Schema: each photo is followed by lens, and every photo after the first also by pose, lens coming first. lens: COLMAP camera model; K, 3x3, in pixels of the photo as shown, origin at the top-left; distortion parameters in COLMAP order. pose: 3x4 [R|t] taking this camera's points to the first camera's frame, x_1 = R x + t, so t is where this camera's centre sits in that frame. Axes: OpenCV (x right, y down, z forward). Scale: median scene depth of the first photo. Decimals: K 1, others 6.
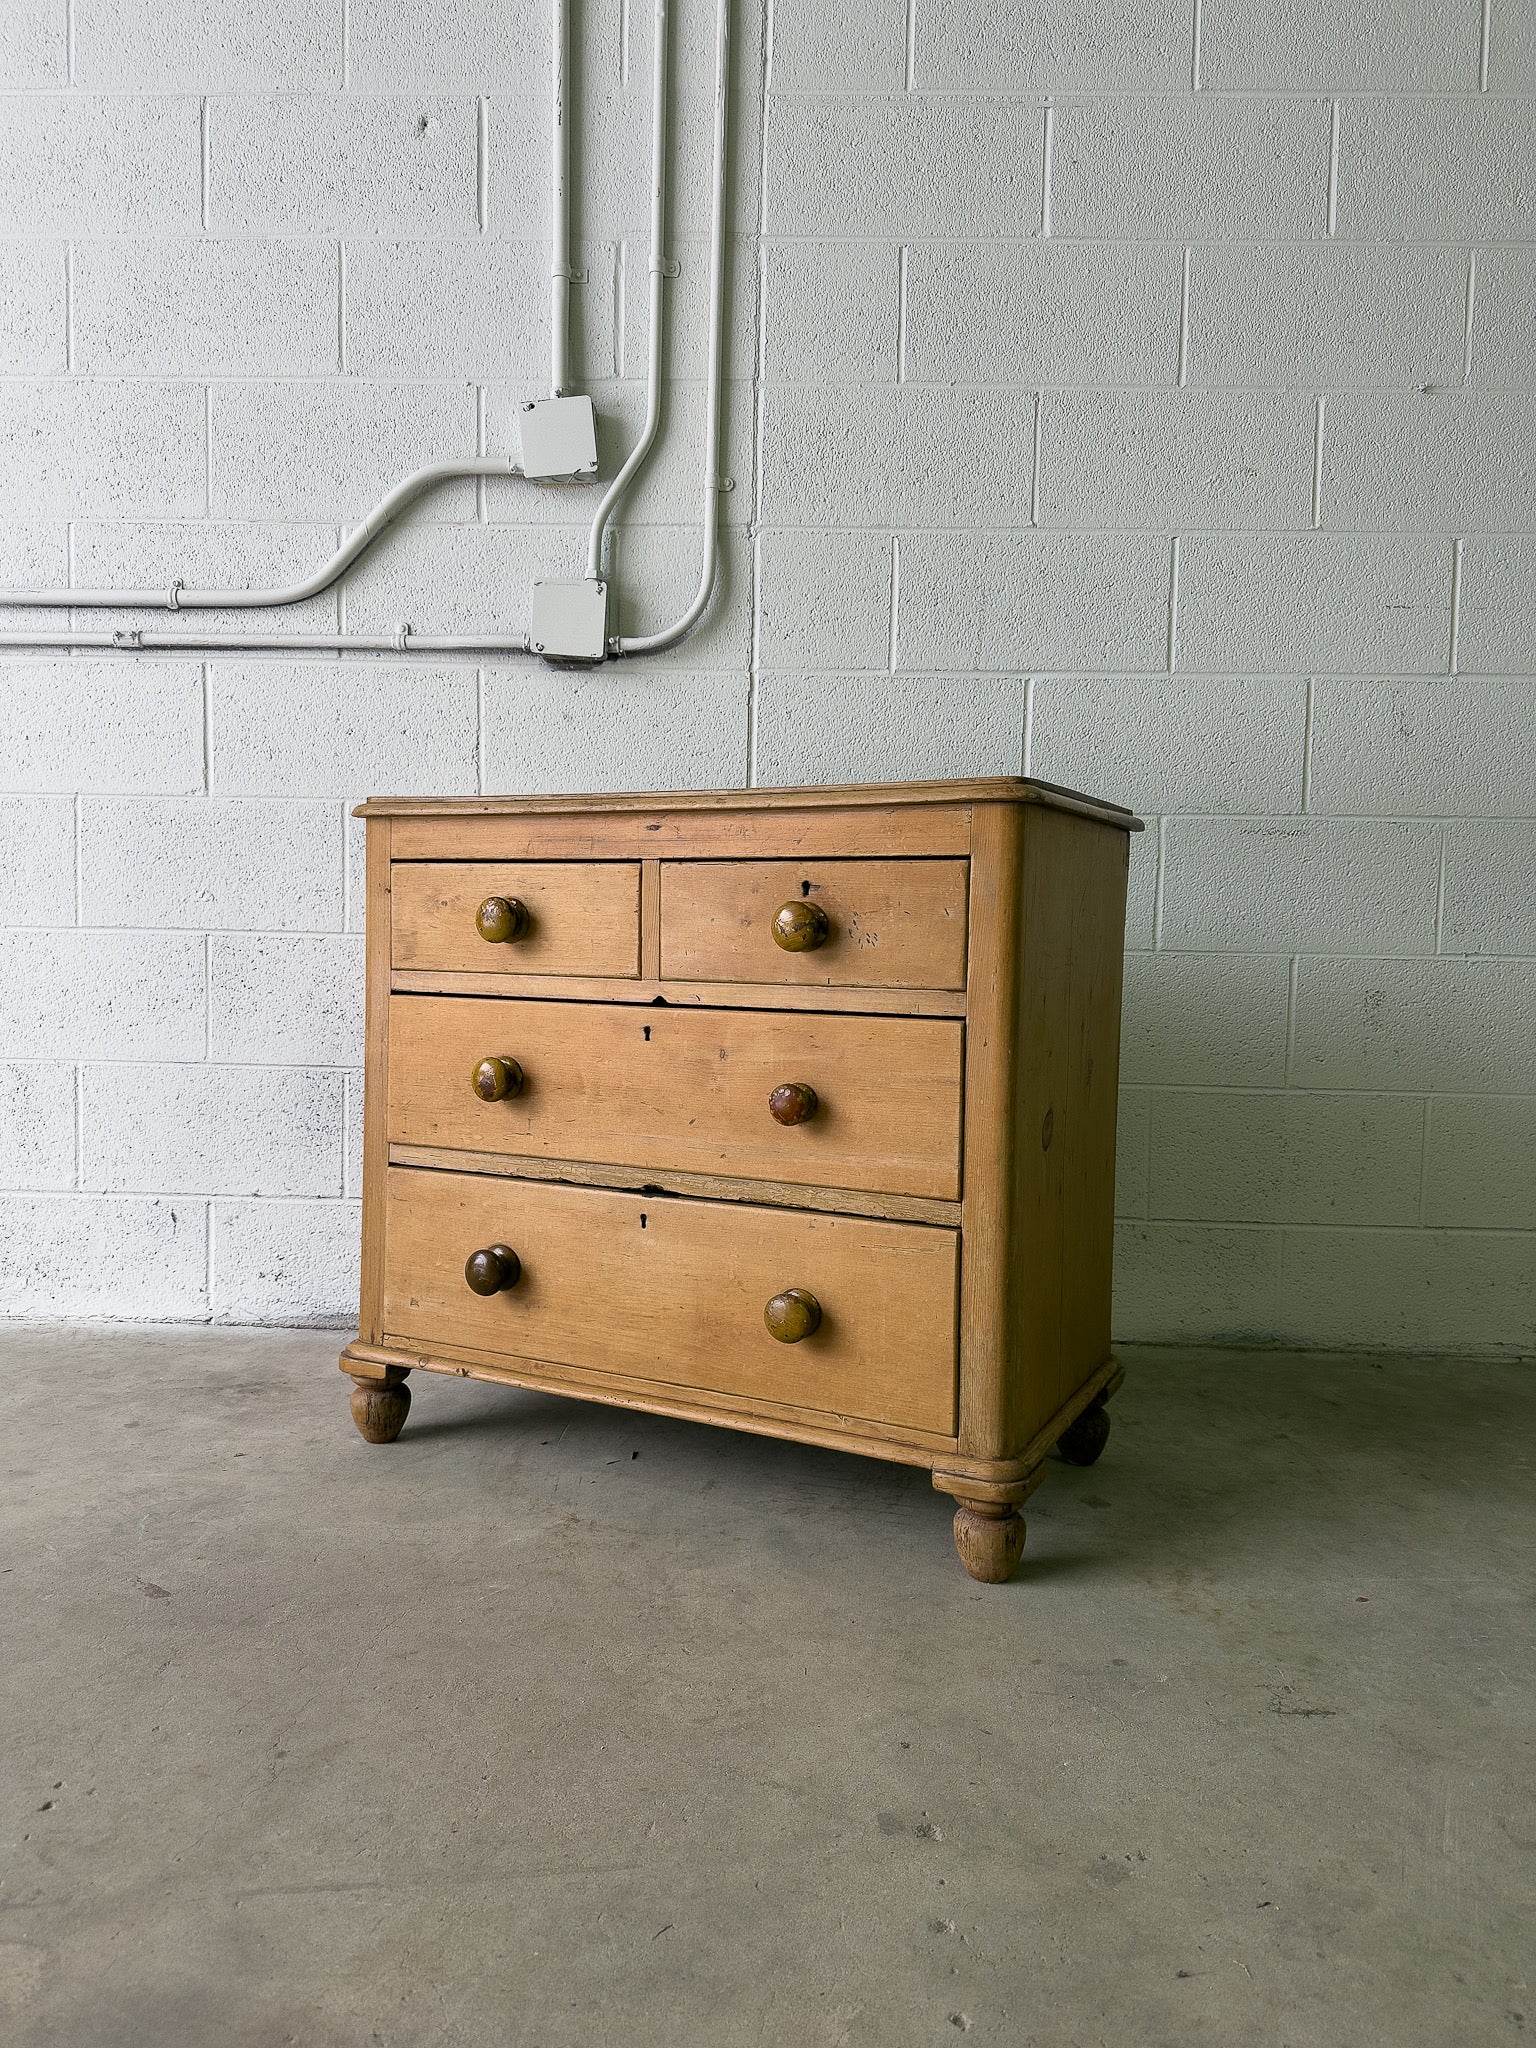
lens RADIAL K [[1470.2, 0, 767.0], [0, 1470.2, 1013.3], [0, 0, 1]] dist [0.012723, -0.031390]
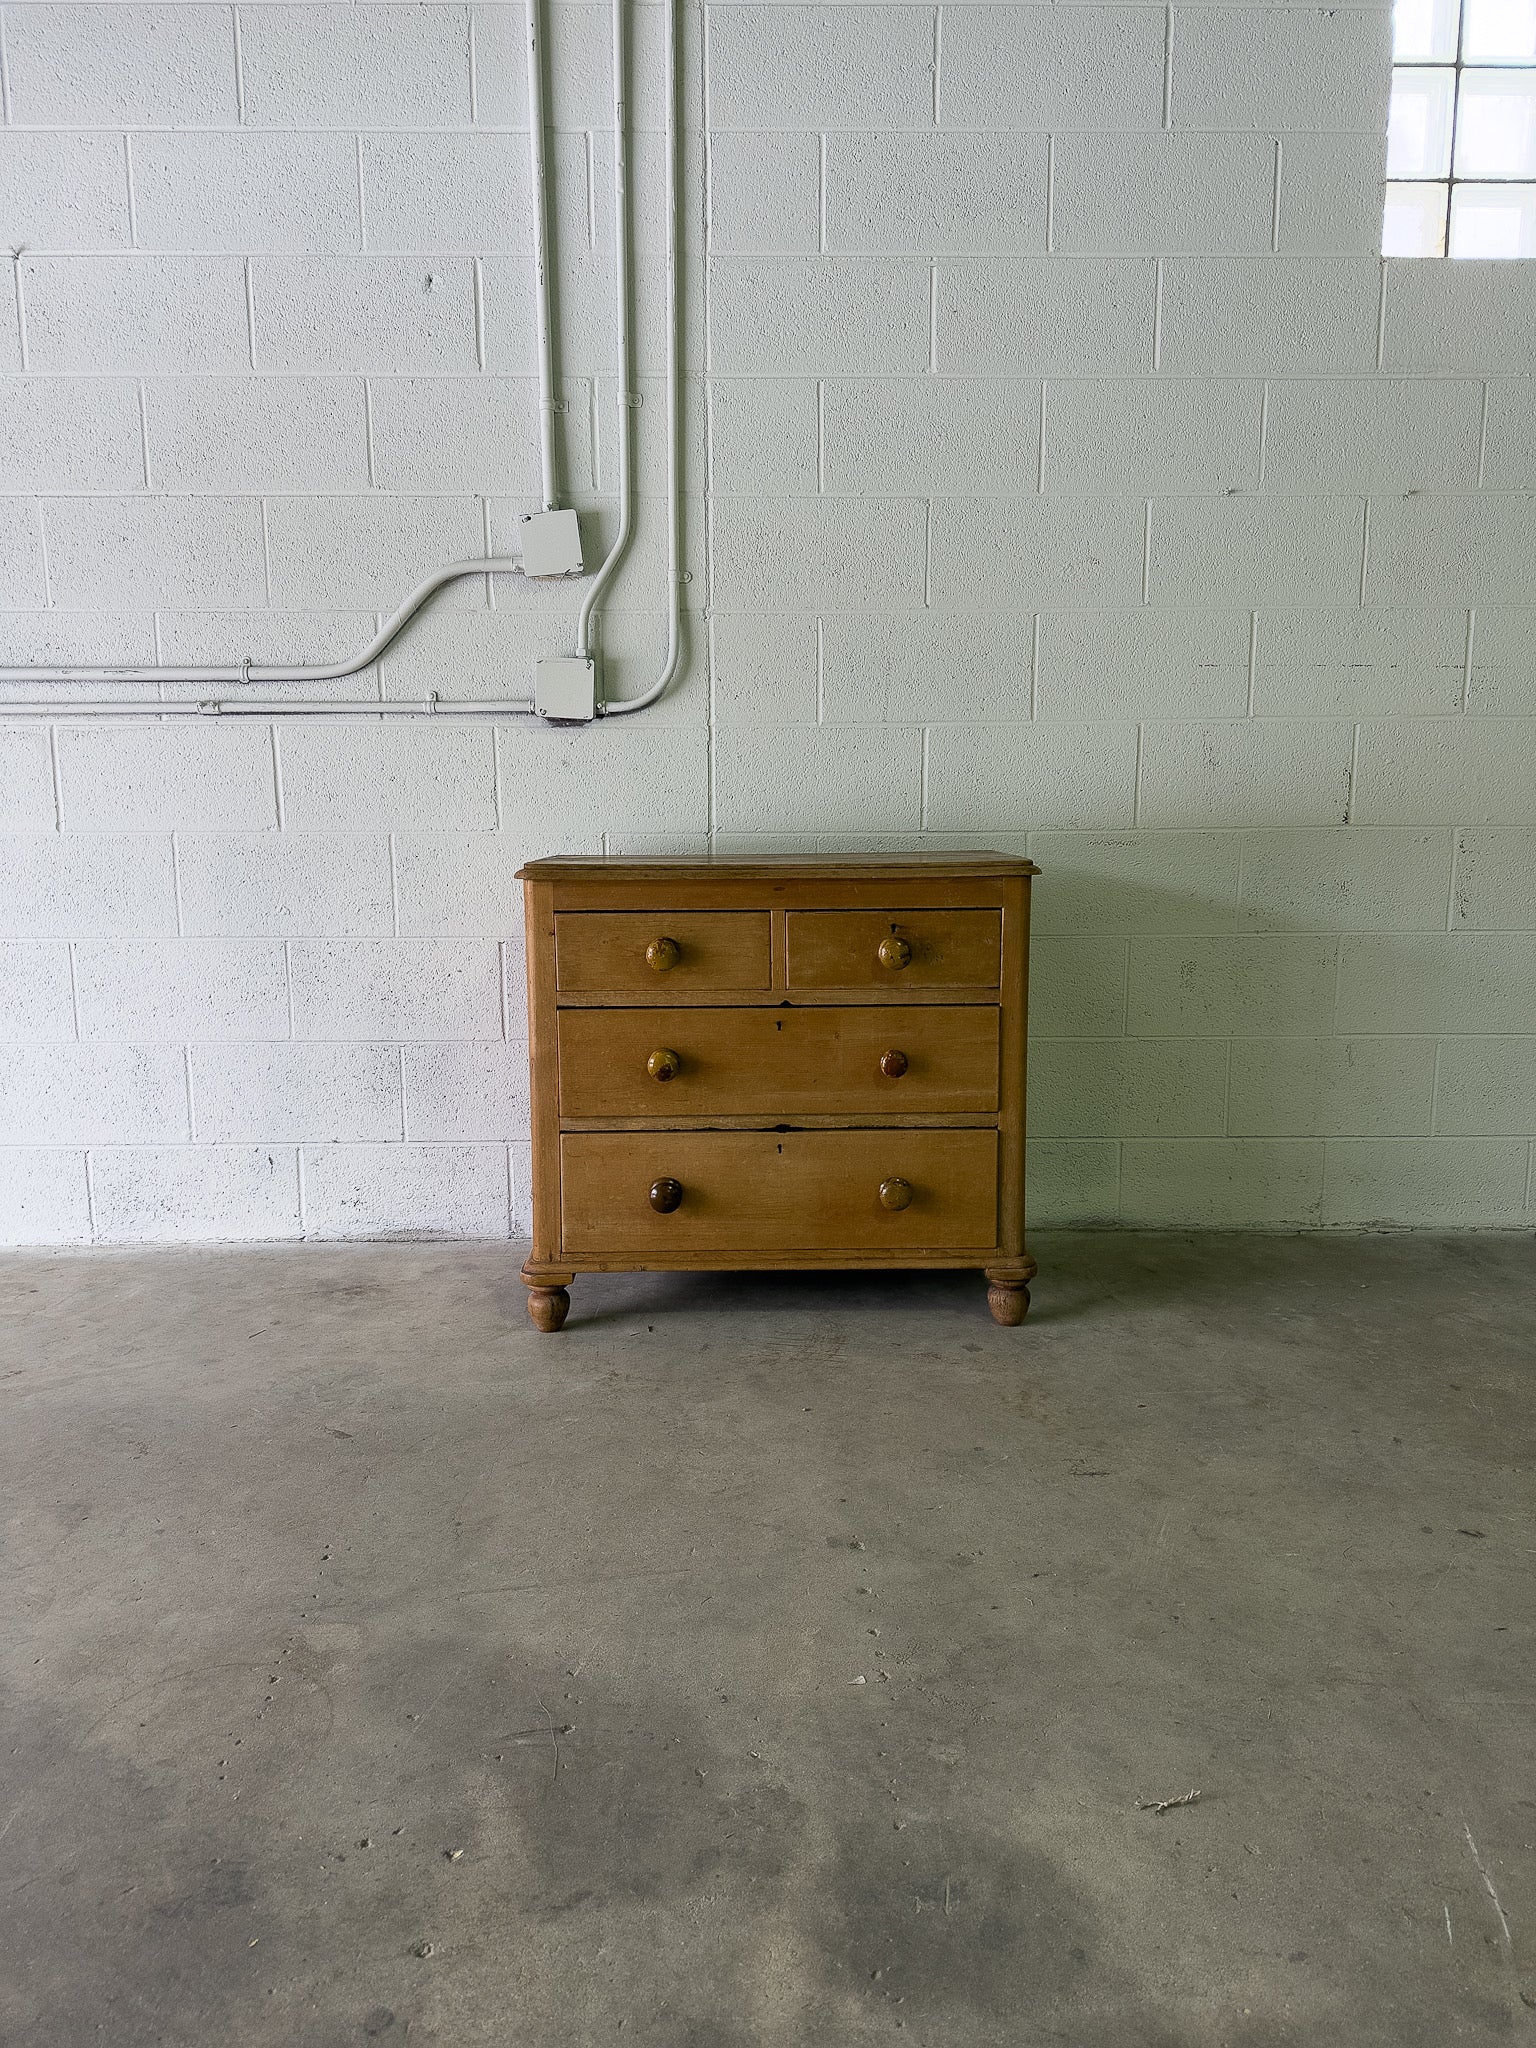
lens RADIAL K [[1470.2, 0, 770.2], [0, 1470.2, 1016.8], [0, 0, 1]] dist [0.012723, -0.031390]
pose [[0.998555, -0.030093, 0.044530, -0.022202], [0.025765, 0.995166, 0.094770, -0.101002], [-0.047167, -0.093486, 0.994503, -0.295994]]
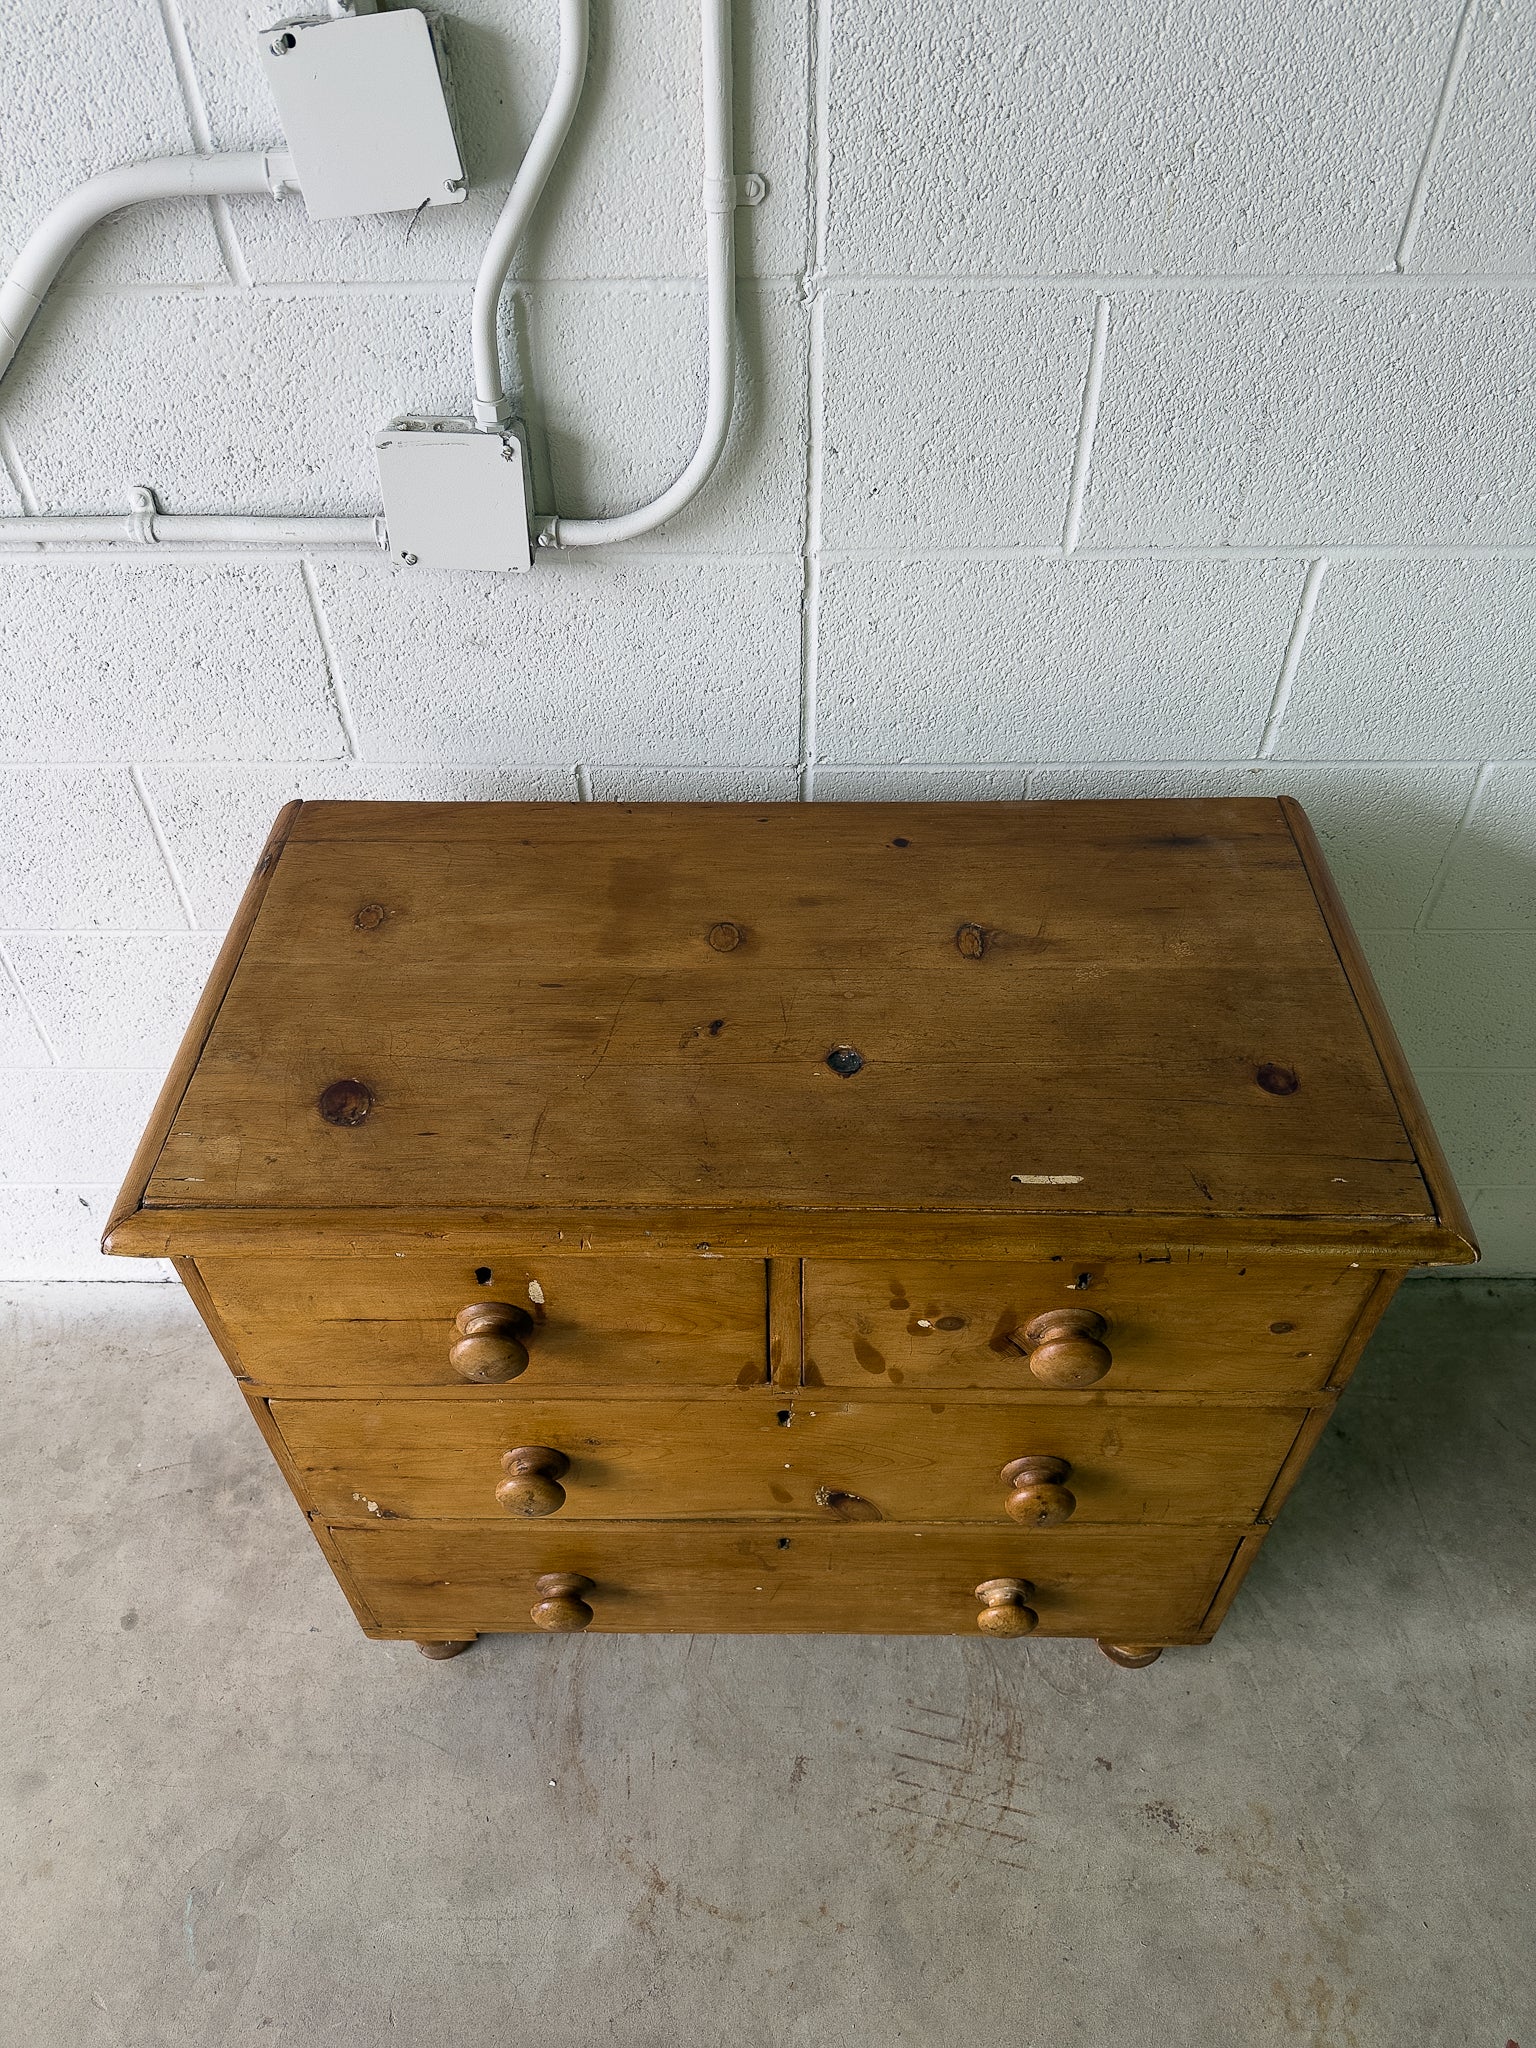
lens RADIAL K [[1470.2, 0, 763.8], [0, 1470.2, 1016.5], [0, 0, 1]] dist [0.012723, -0.031390]
pose [[0.999355, -0.035691, -0.004010, -0.030812], [0.029242, 0.743746, 0.667823, -0.475199], [-0.020853, -0.667509, 0.744310, 0.488873]]
